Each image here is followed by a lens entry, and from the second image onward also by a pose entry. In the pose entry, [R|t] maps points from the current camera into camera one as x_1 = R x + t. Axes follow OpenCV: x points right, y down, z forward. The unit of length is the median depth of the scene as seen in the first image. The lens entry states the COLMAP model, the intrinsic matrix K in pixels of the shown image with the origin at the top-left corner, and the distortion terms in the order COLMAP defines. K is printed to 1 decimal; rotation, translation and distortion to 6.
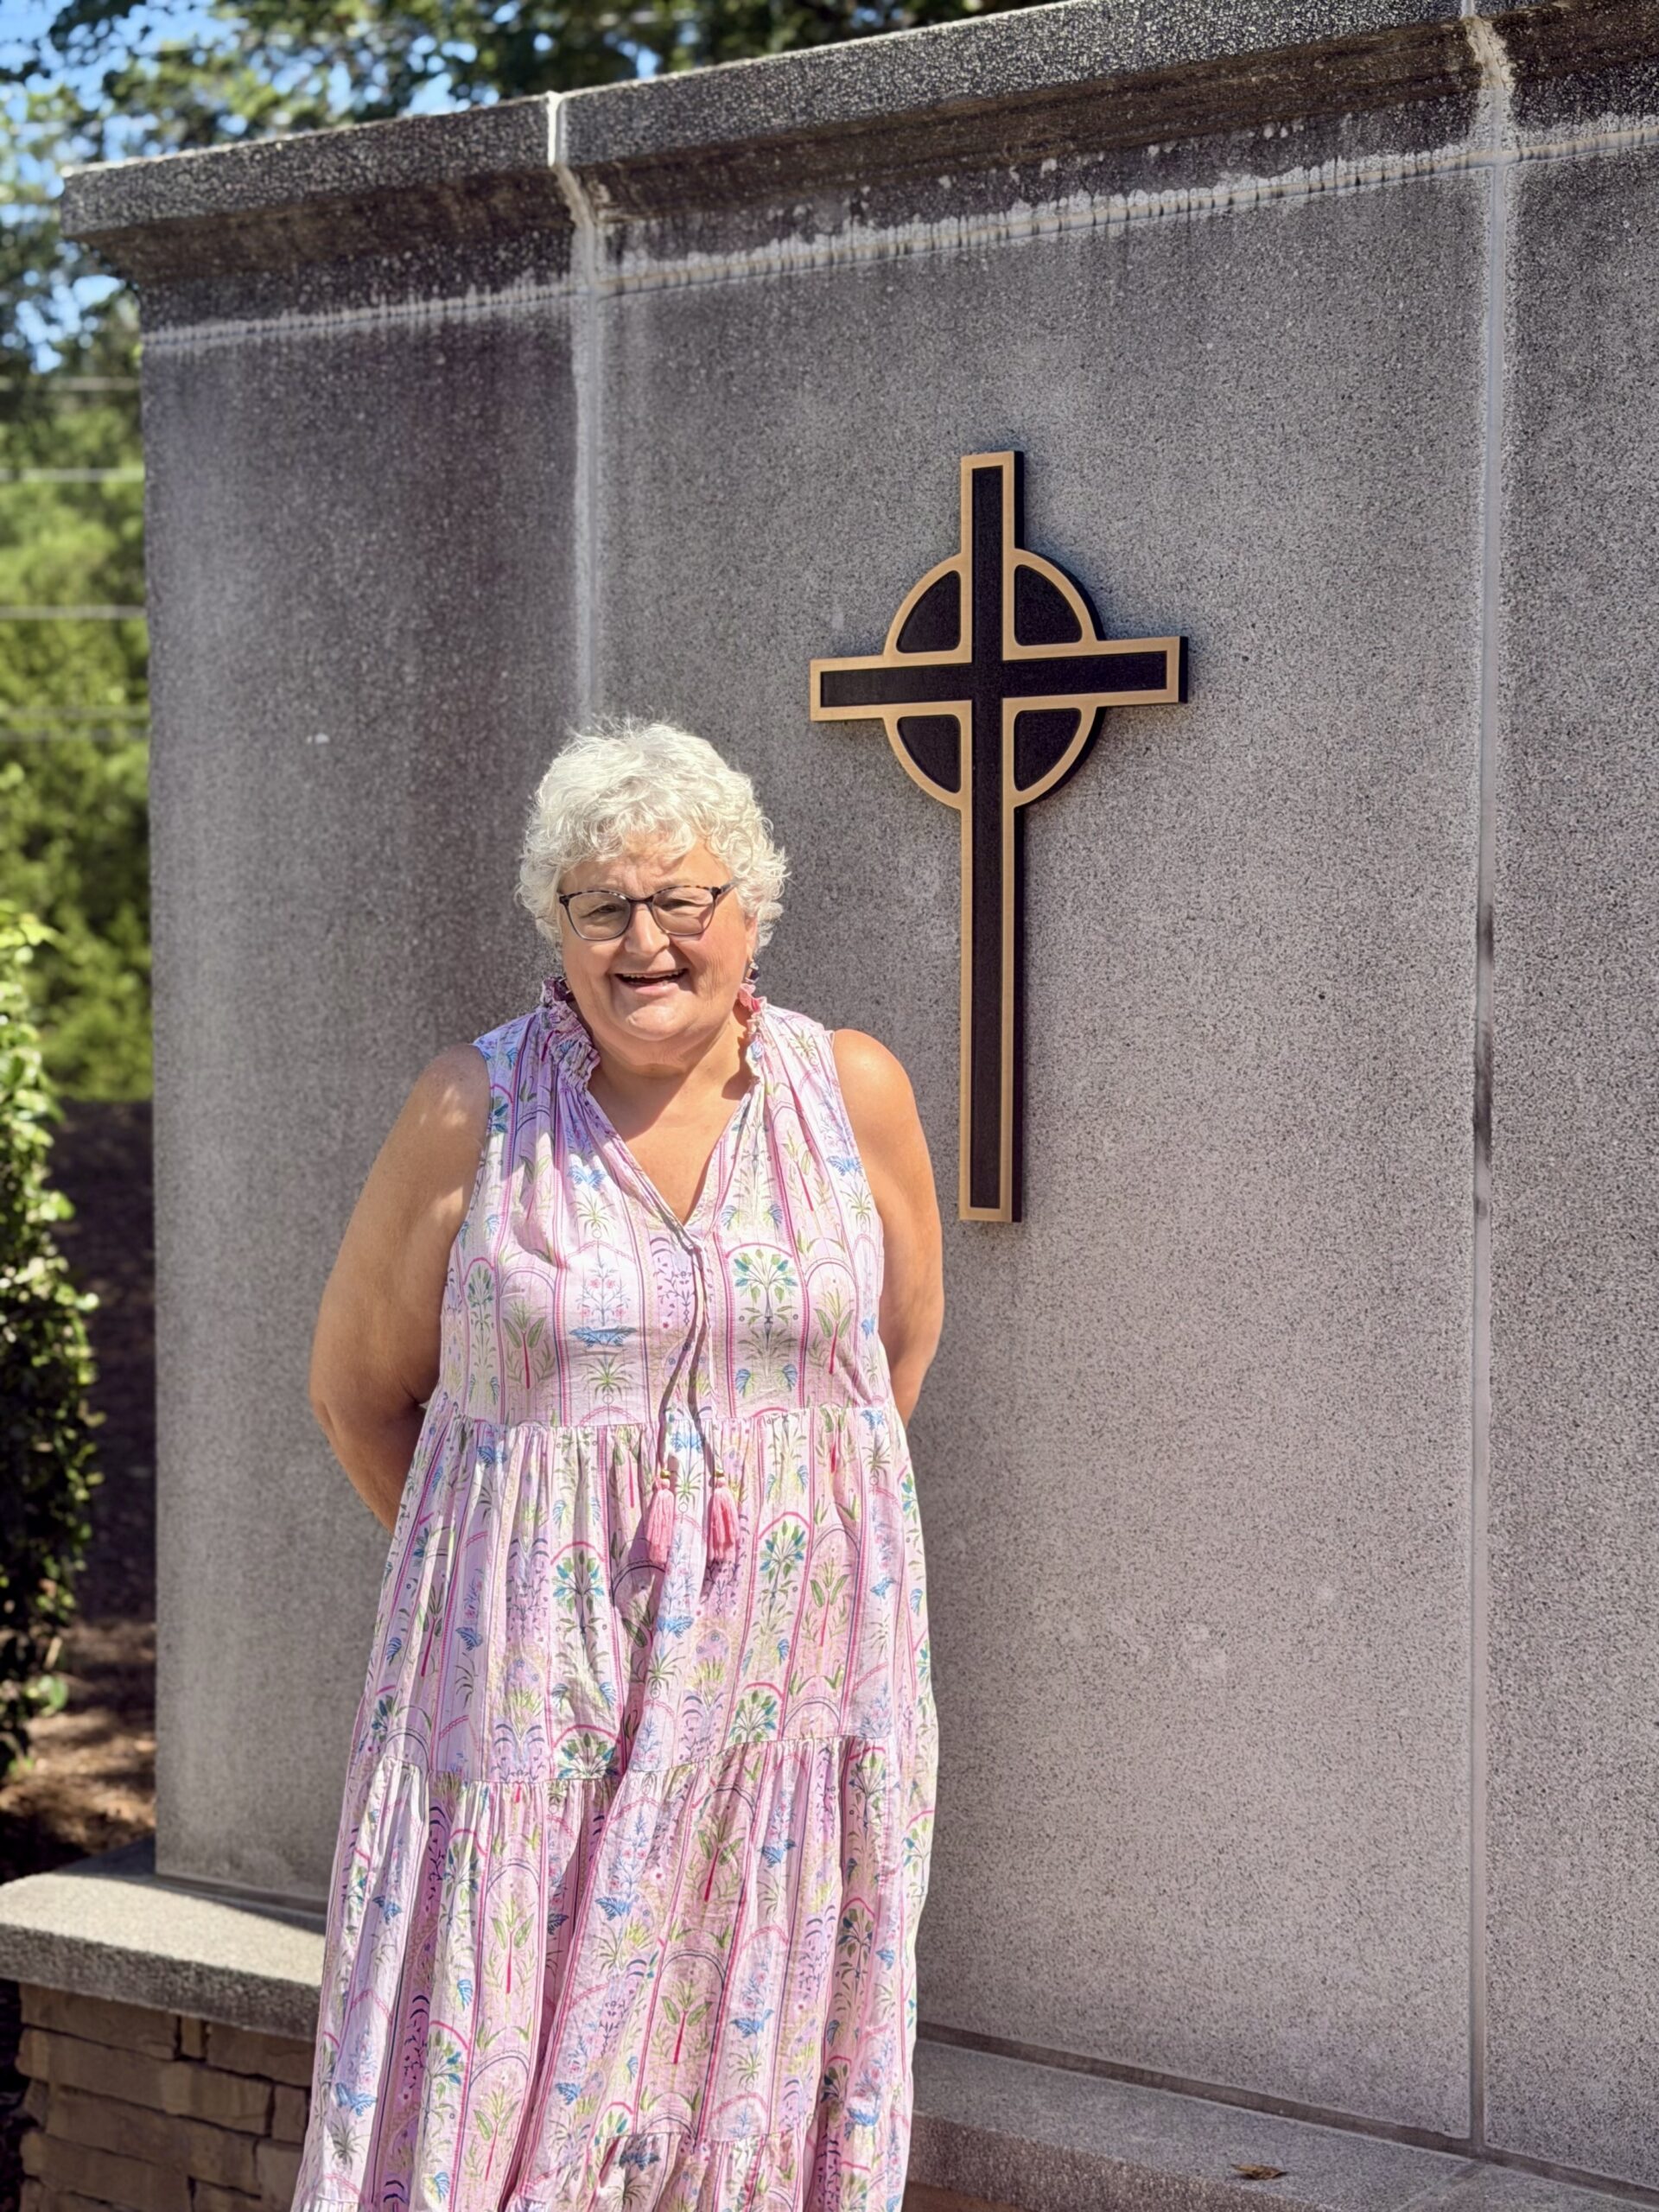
lens RADIAL K [[3378.4, 0, 820.1], [0, 3378.4, 1113.8], [0, 0, 1]] dist [0.166228, -0.196783]
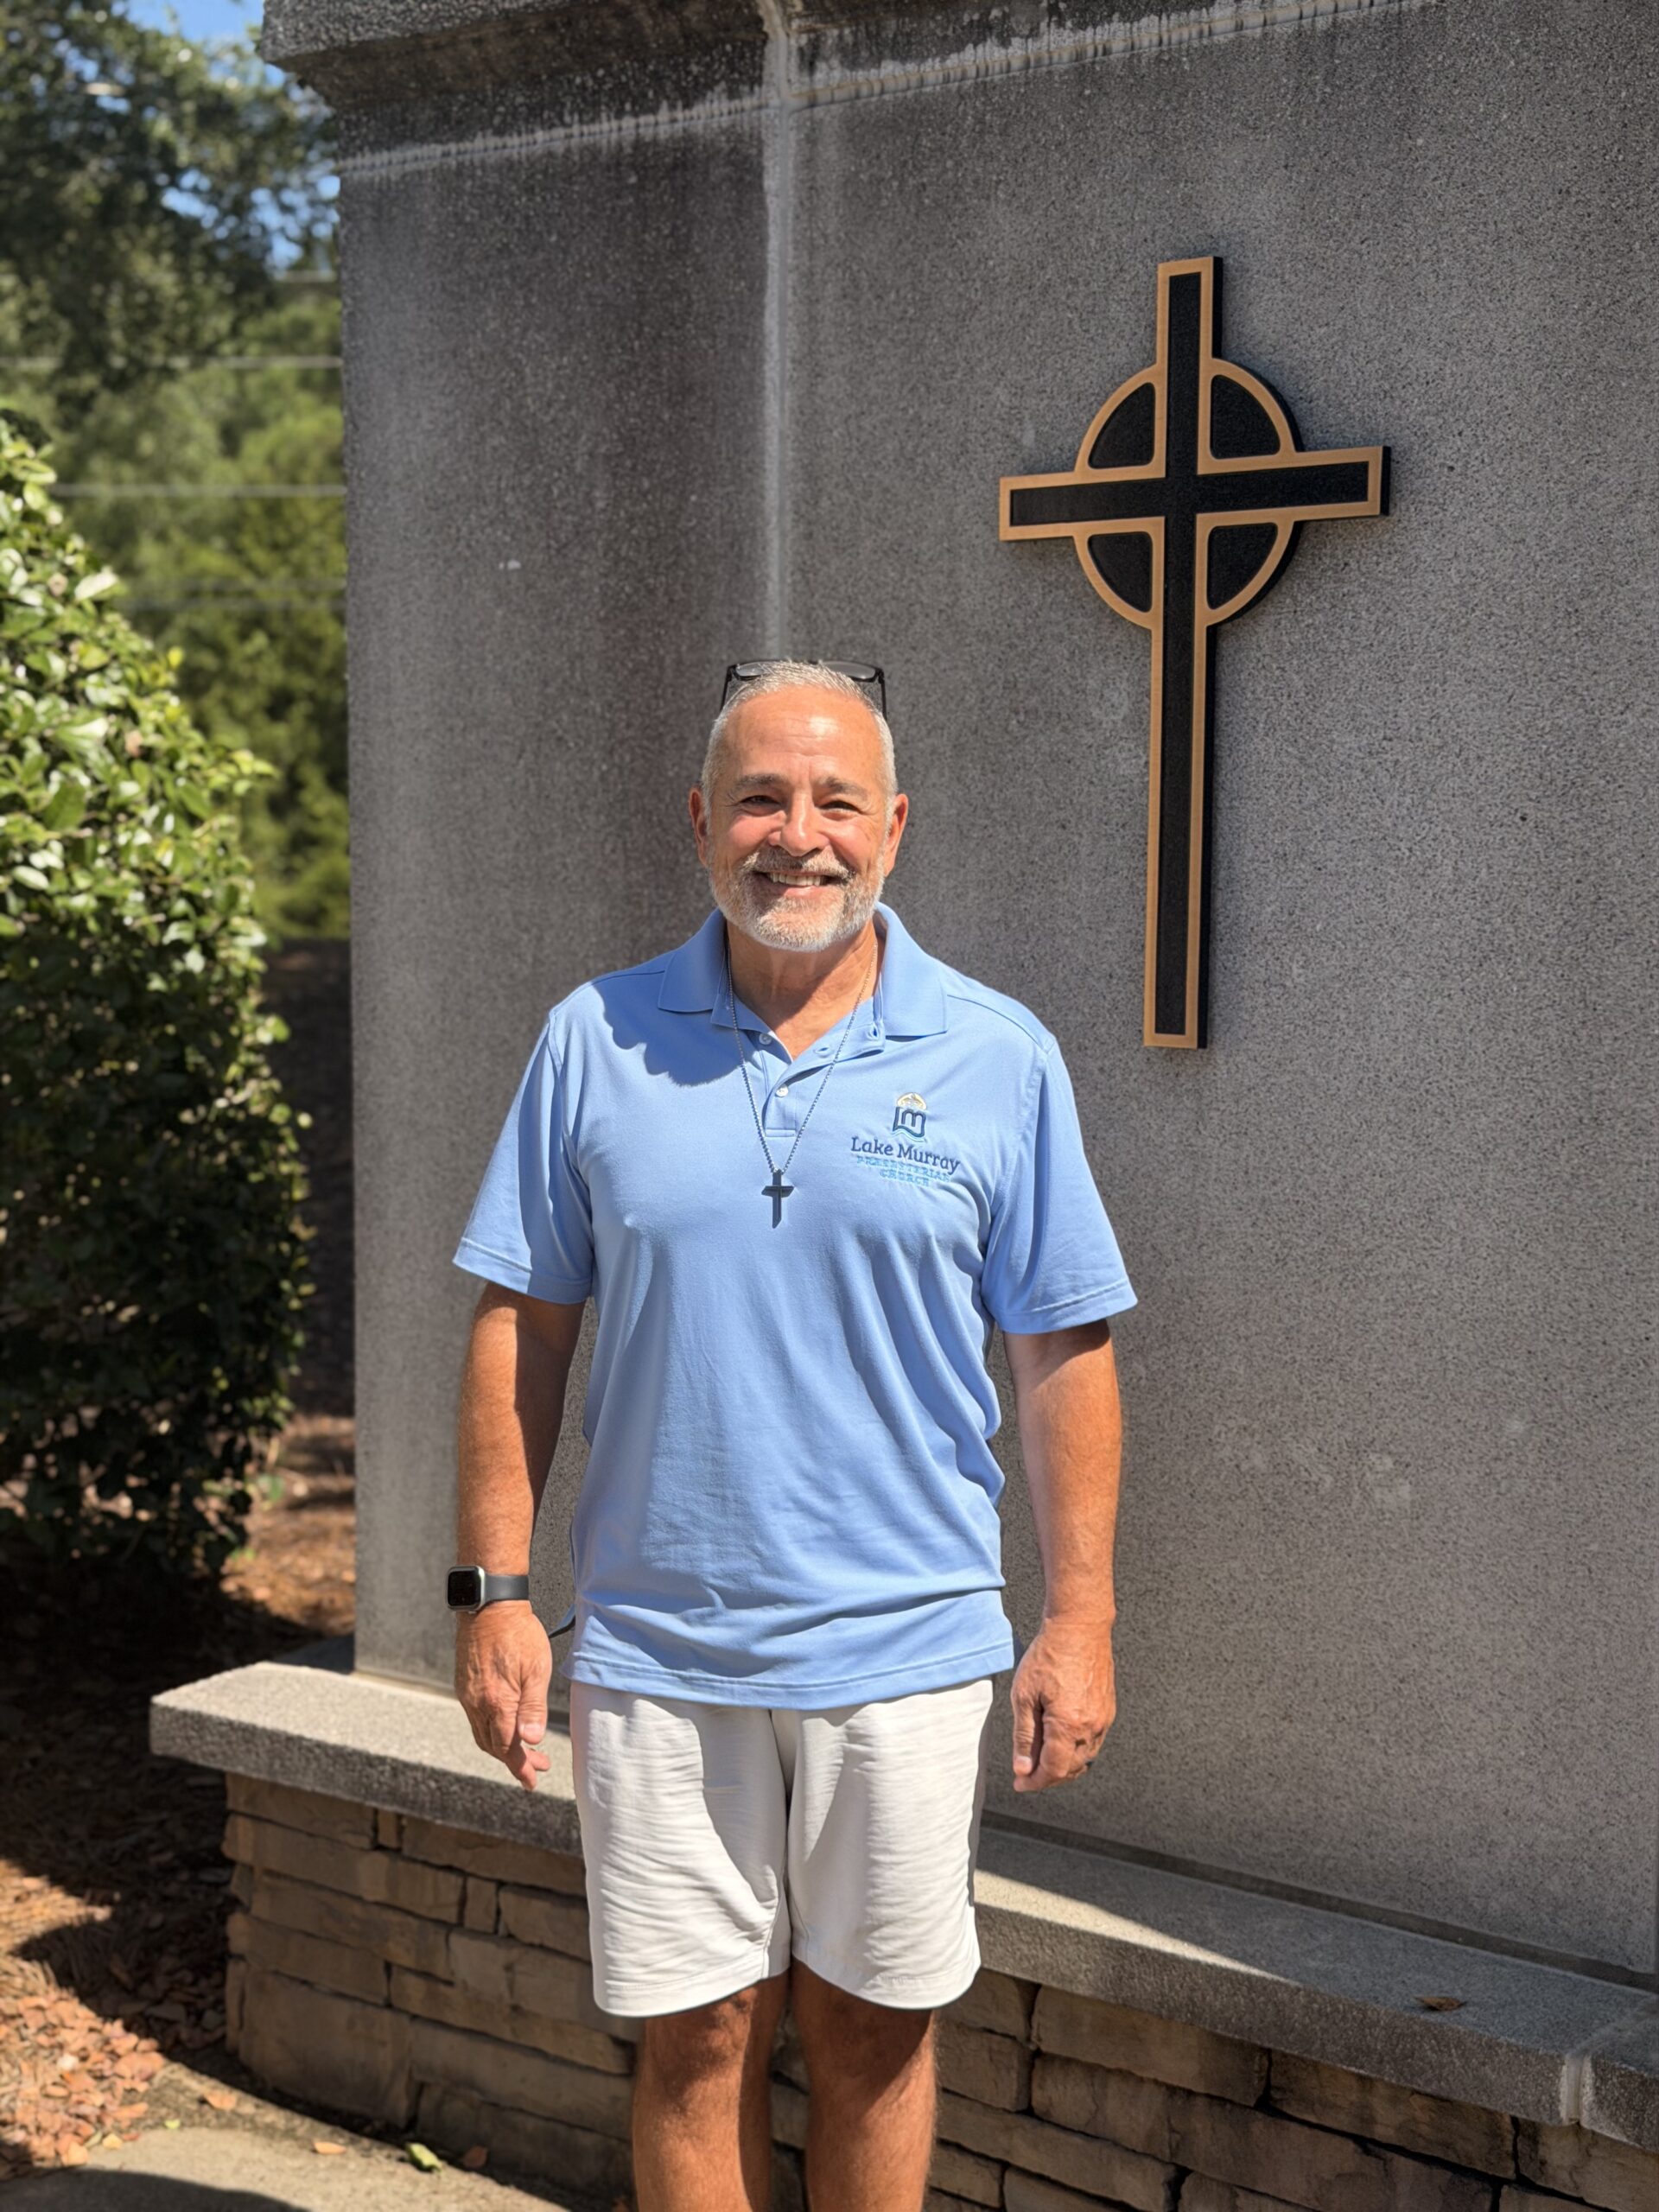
lens RADIAL K [[3123.7, 0, 818.8], [0, 3123.7, 1097.7], [0, 0, 1]] dist [0.190476, -0.389564]
pose [[0.998364, 0.010363, -0.056232, -0.002257], [-0.007893, 0.999002, 0.043970, 0.006922], [0.056632, -0.043454, 0.997449, 0.076447]]
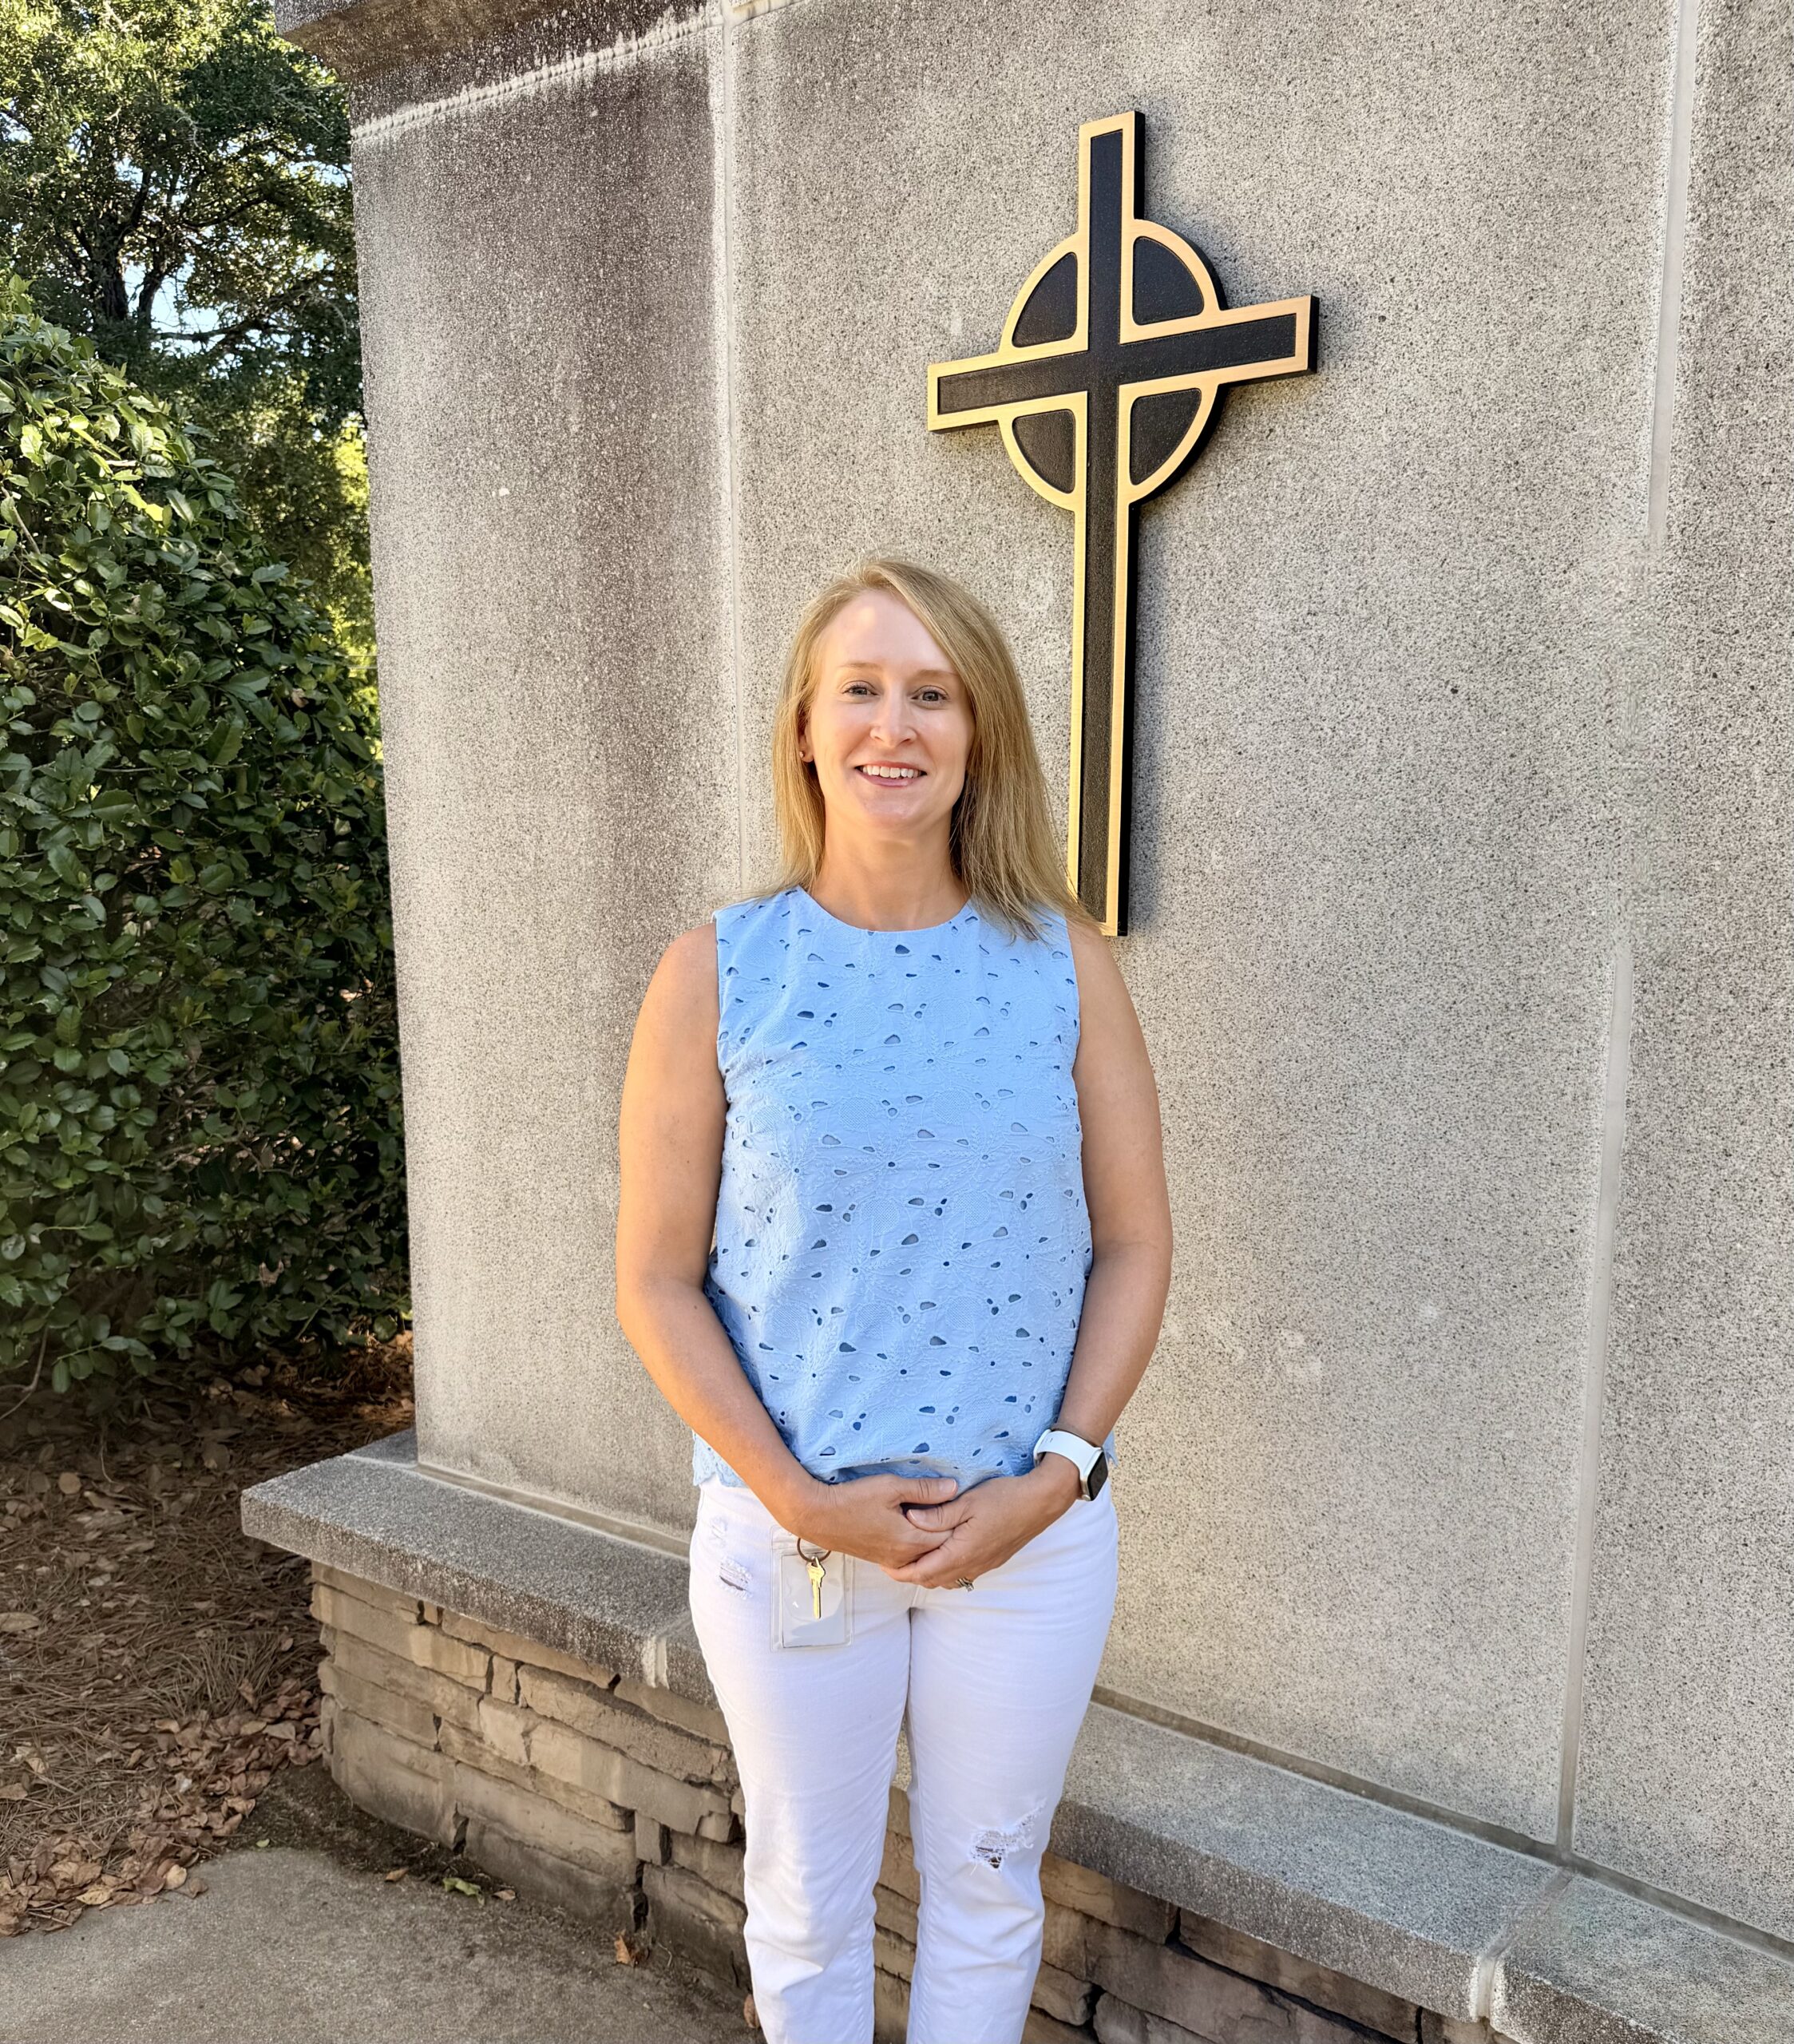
lens RADIAL K [[1834.3, 0, 936.7], [0, 1834.3, 1112.5], [0, 0, 1]] dist [0.207775, -0.513636]
pose [[0.998645, 0.010889, -0.050890, 0.031102], [-0.004694, 0.992727, 0.120299, 0.018384], [0.051830, -0.119897, 0.991432, 0.441597]]
